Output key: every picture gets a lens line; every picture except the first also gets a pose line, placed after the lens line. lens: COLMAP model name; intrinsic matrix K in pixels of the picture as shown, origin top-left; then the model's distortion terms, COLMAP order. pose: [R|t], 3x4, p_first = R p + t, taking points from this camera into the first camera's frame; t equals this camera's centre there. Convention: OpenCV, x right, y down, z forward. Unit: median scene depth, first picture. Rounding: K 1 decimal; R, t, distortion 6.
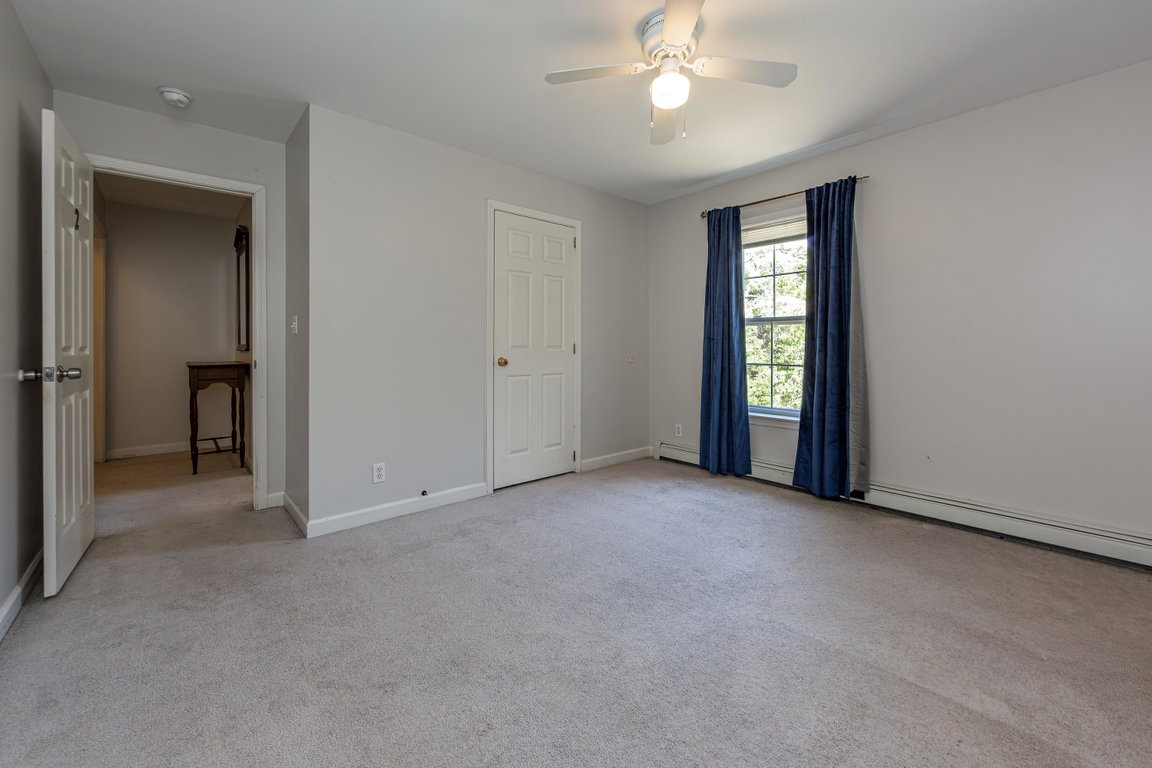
lens RADIAL K [[475.8, 0, 573.6], [0, 475.8, 348.4], [0, 0, 1]] dist [-0.001385, -0.000076]
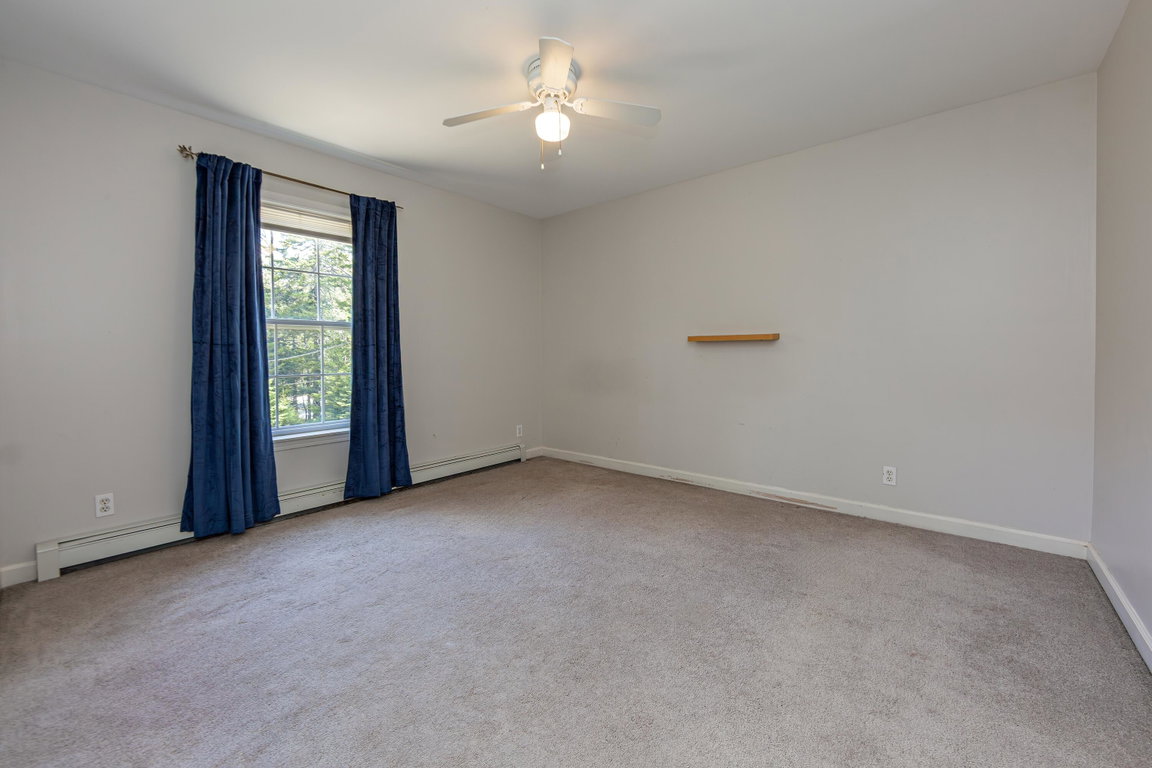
lens RADIAL K [[538.5, 0, 576.4], [0, 538.5, 365.4], [0, 0, 1]] dist [-0.003121, -0.000343]
pose [[-0.226577, -0.028147, 0.973586, -0.617919], [0.007307, 0.999505, 0.030597, -0.009853], [-0.973966, 0.014047, -0.226259, 0.709618]]
